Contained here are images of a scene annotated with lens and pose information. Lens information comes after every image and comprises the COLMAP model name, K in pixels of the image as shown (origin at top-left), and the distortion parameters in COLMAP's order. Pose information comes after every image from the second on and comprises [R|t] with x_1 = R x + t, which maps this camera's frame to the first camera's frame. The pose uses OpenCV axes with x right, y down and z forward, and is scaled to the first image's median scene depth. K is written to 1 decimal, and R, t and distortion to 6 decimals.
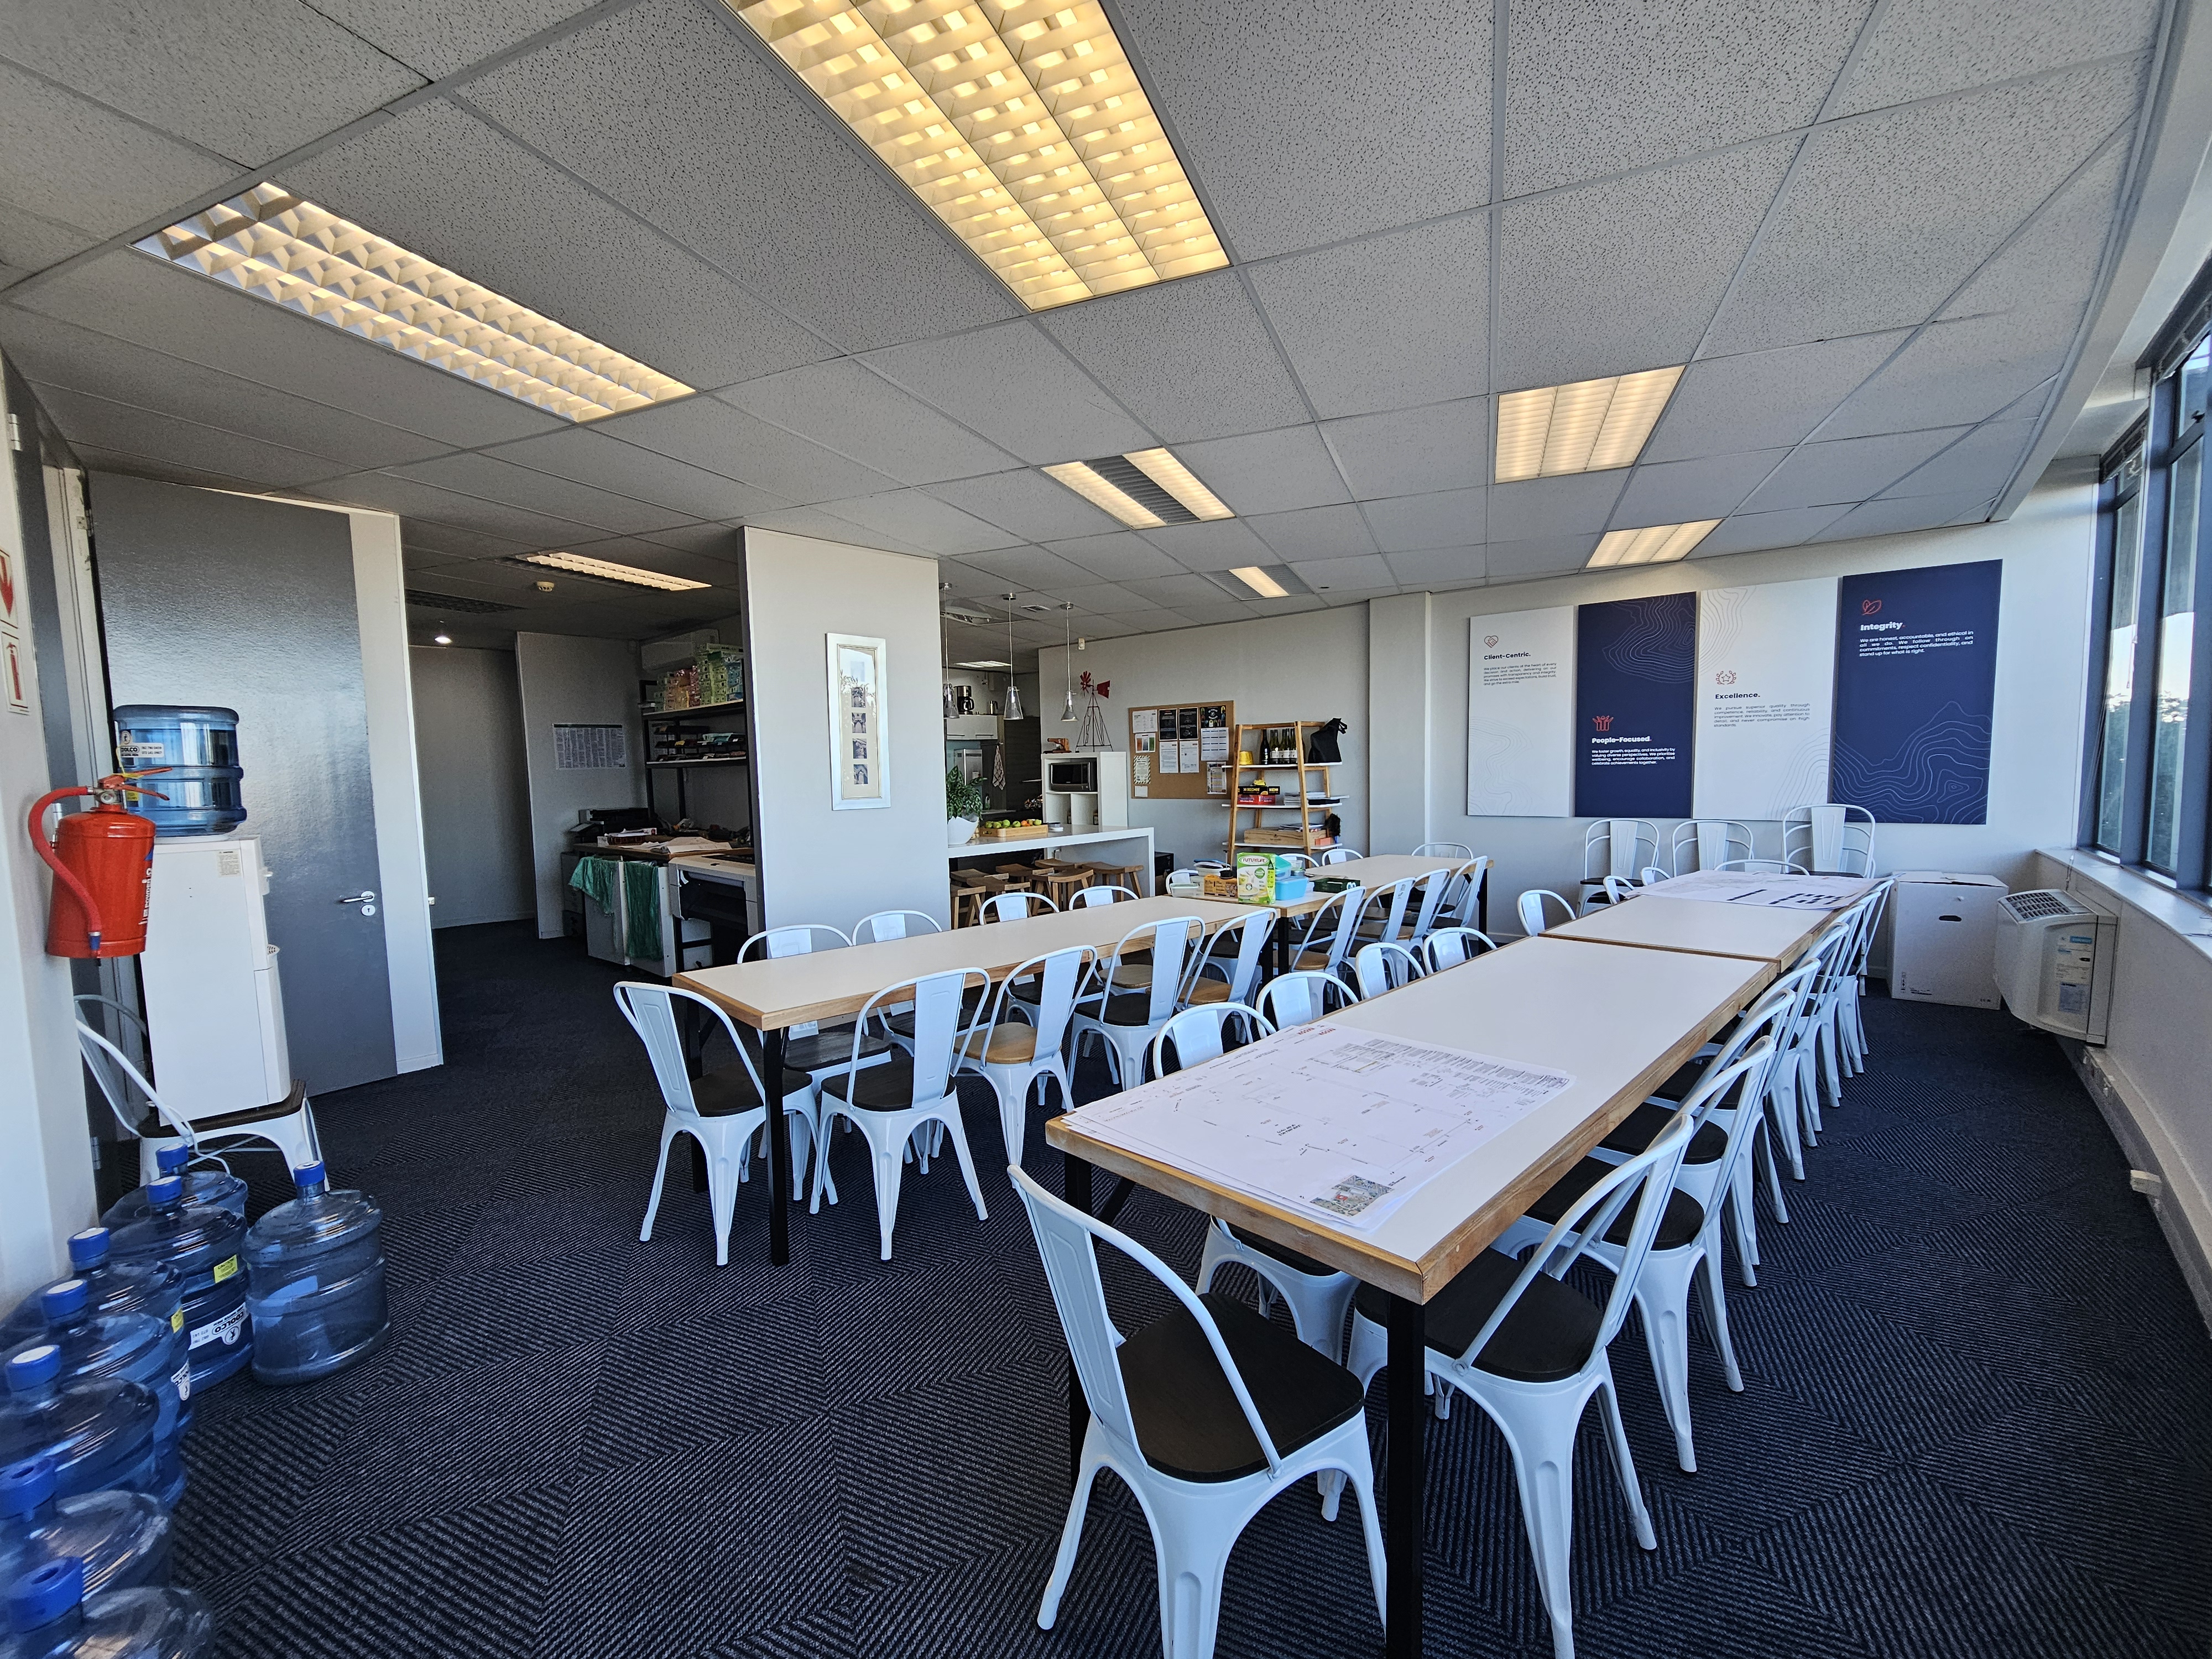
lens RADIAL K [[912.7, 0, 1104.4], [0, 912.7, 838.4], [0, 0, 1]] dist [-0.001254, -0.000072]
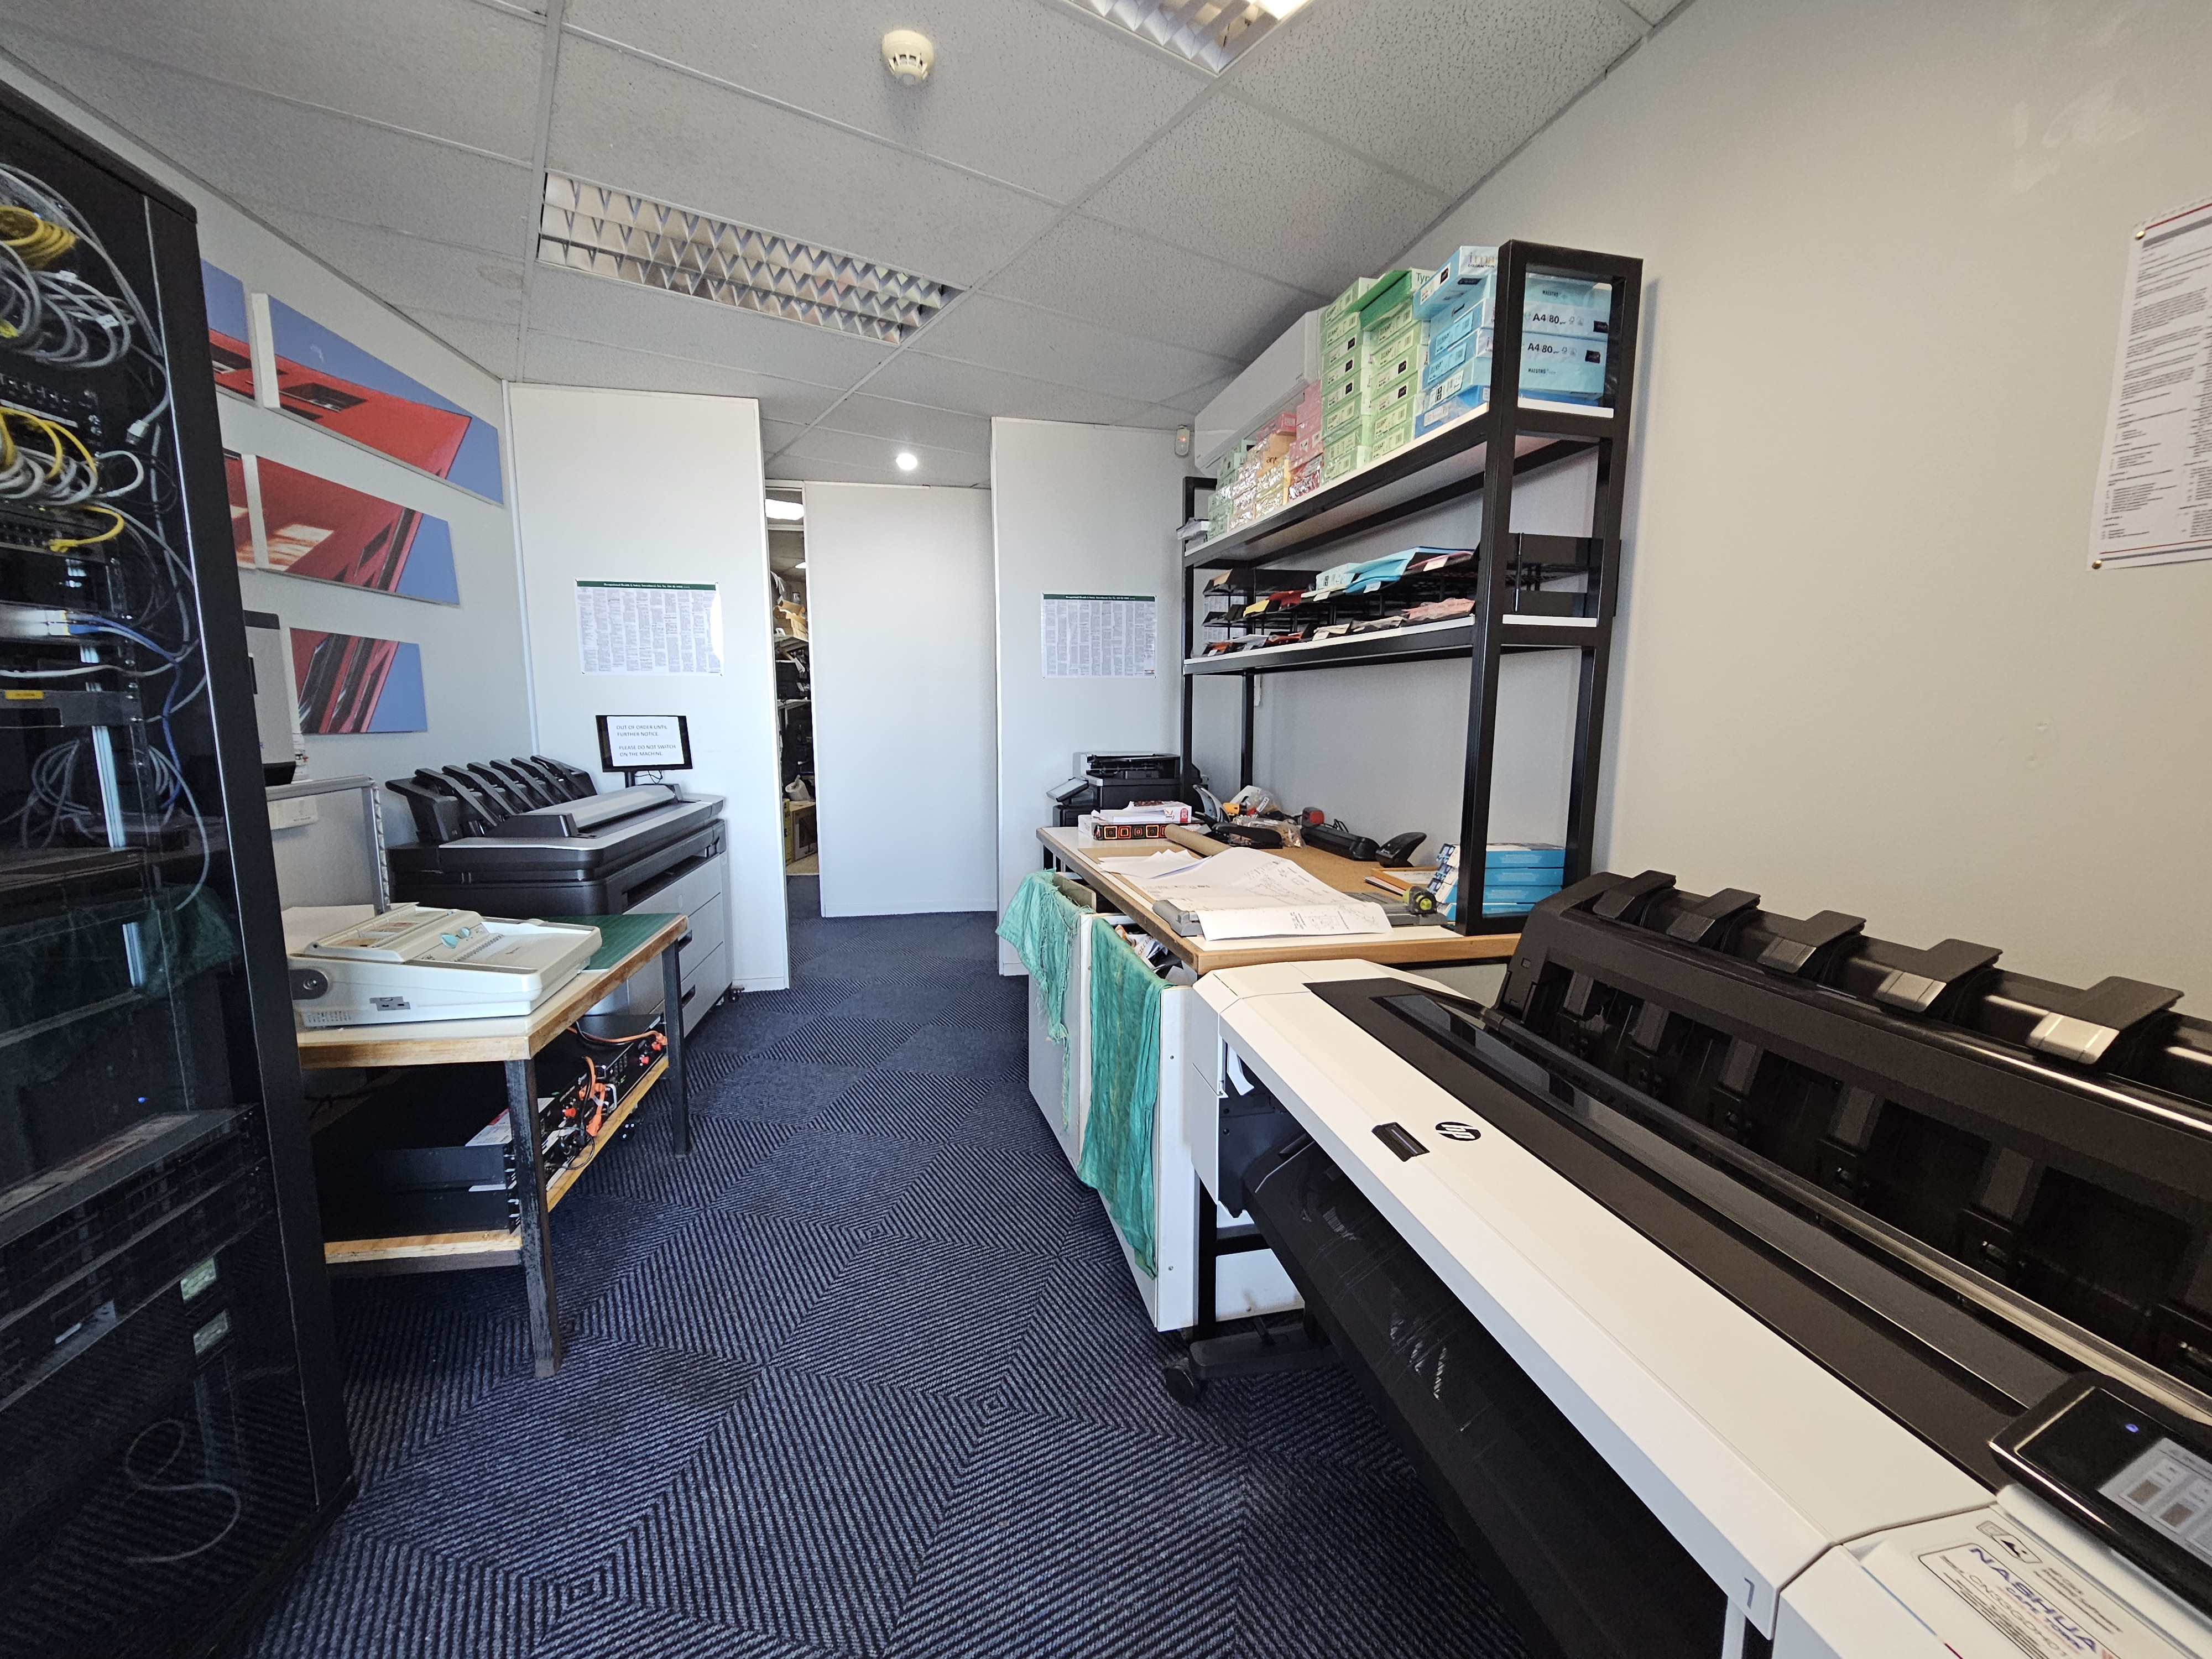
lens RADIAL K [[912.7, 0, 1104.4], [0, 912.7, 838.4], [0, 0, 1]] dist [-0.001254, -0.000072]
pose [[0.834321, 0.105954, -0.541001, -0.403088], [-0.066628, 0.993543, 0.091830, -0.048985], [0.547238, -0.040570, 0.835993, 0.857744]]
